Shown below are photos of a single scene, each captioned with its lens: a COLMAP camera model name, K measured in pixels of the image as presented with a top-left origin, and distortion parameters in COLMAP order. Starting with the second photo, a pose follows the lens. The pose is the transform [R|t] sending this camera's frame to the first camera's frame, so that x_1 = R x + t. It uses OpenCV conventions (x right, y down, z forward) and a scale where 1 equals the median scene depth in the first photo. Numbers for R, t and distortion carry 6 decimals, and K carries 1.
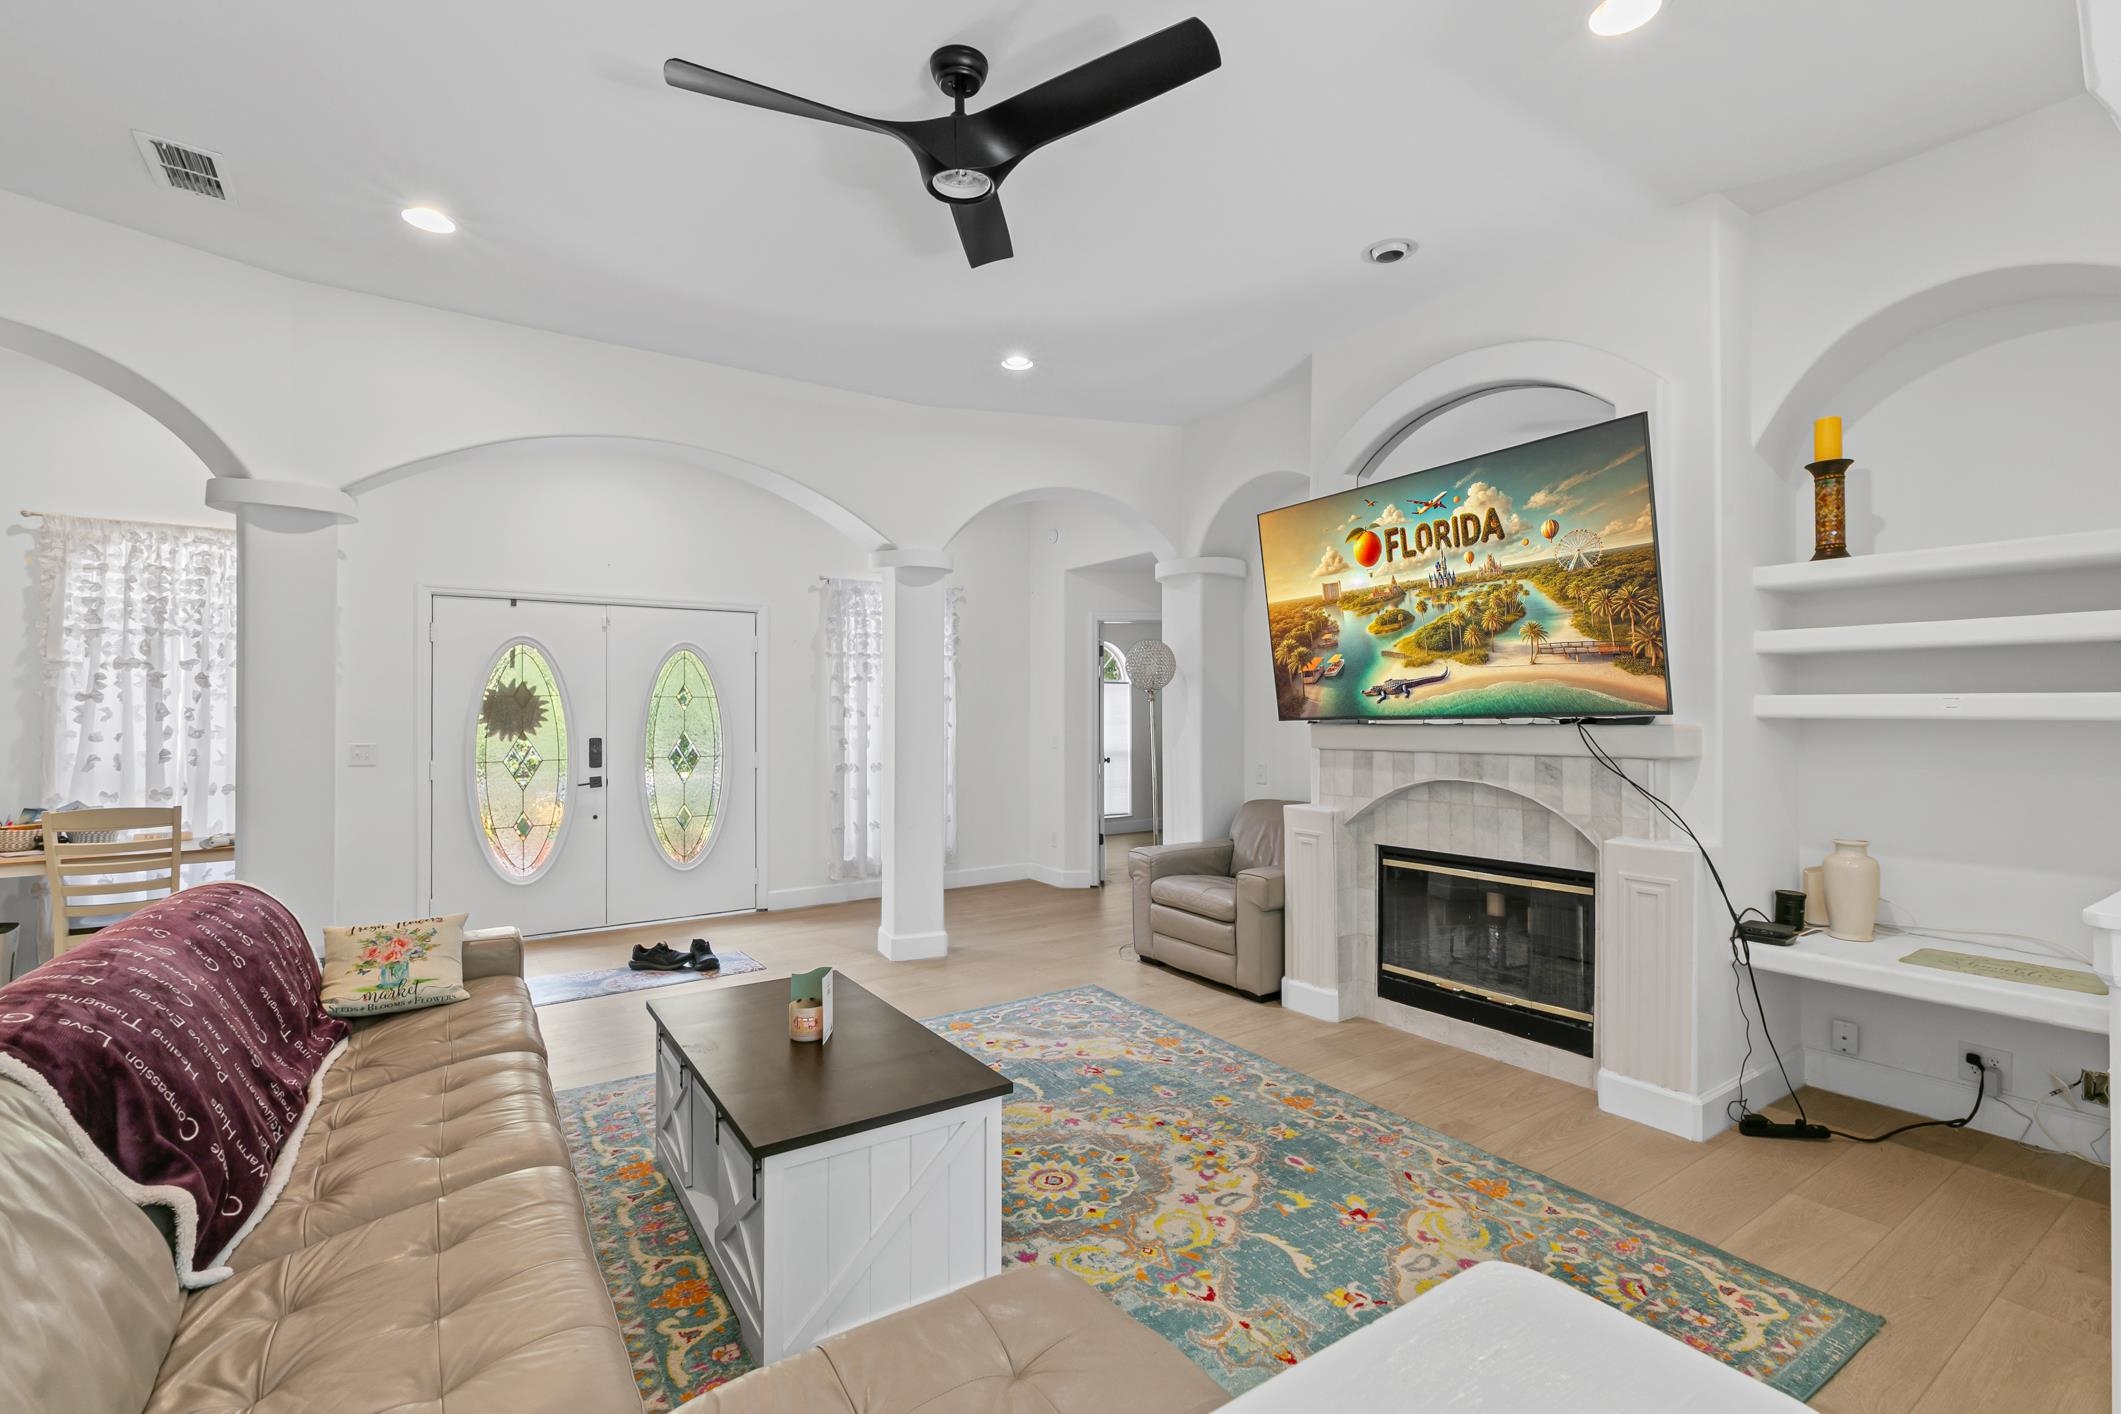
lens RADIAL K [[924.3, 0, 1055.3], [0, 924.3, 701.4], [0, 0, 1]] dist [-0.000045, 0.000363]
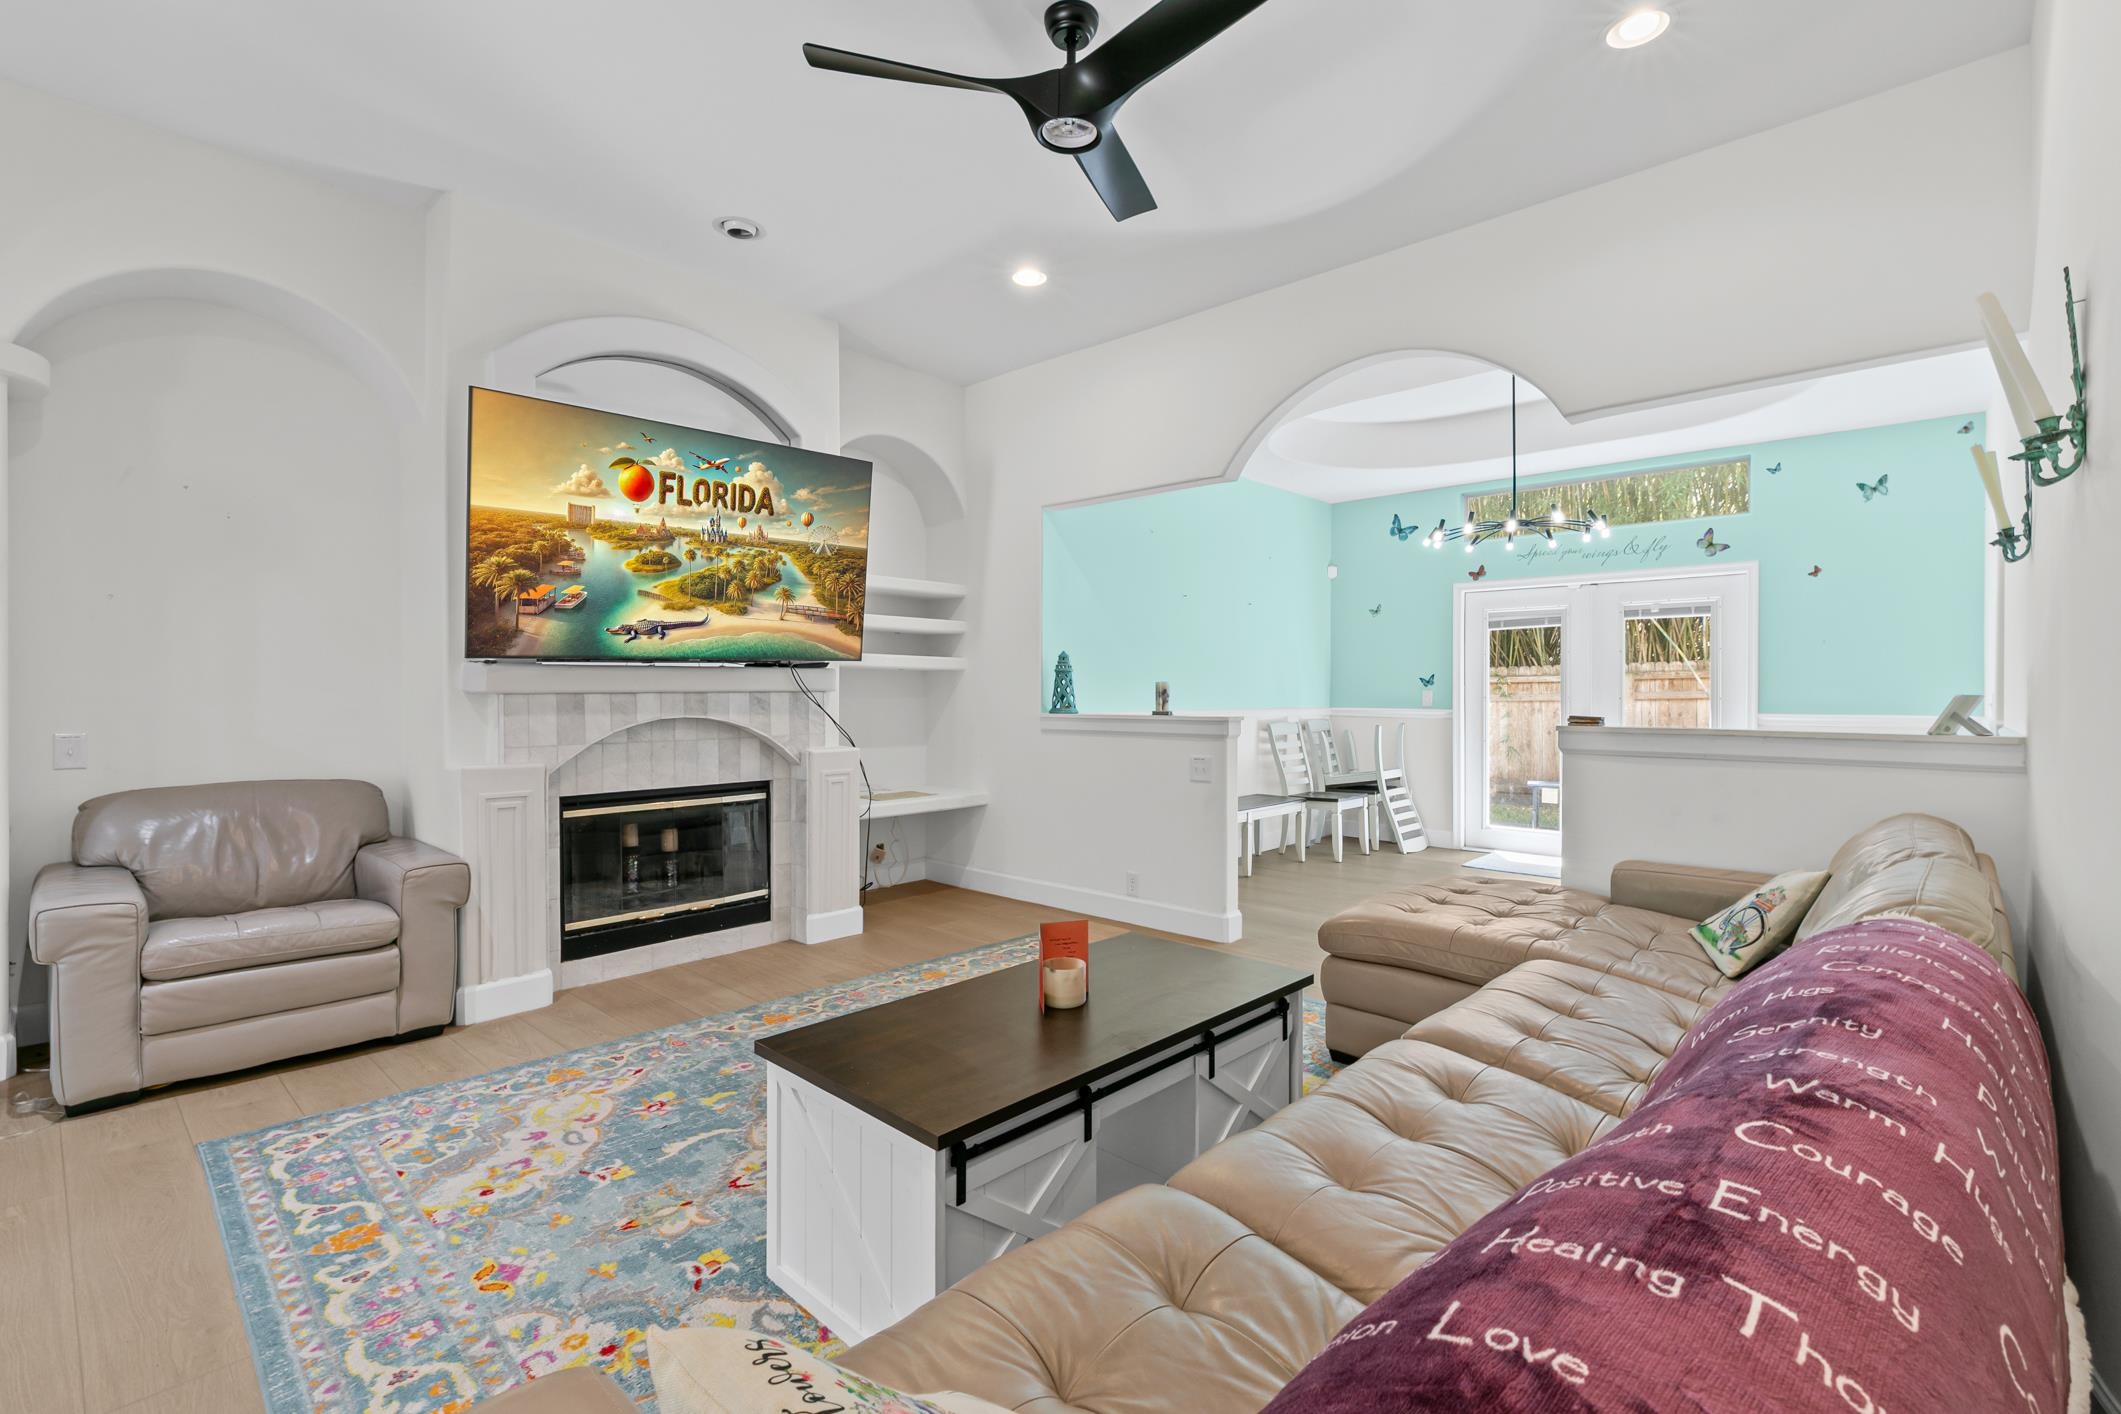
lens RADIAL K [[961.5, 0, 1061.2], [0, 961.5, 693.6], [0, 0, 1]] dist [0.002608, 0.000017]
pose [[-0.219318, -0.000736, 0.975653, -0.782747], [-0.017897, 0.999834, -0.003269, 0.053697], [-0.975489, -0.018179, -0.219295, 0.829136]]
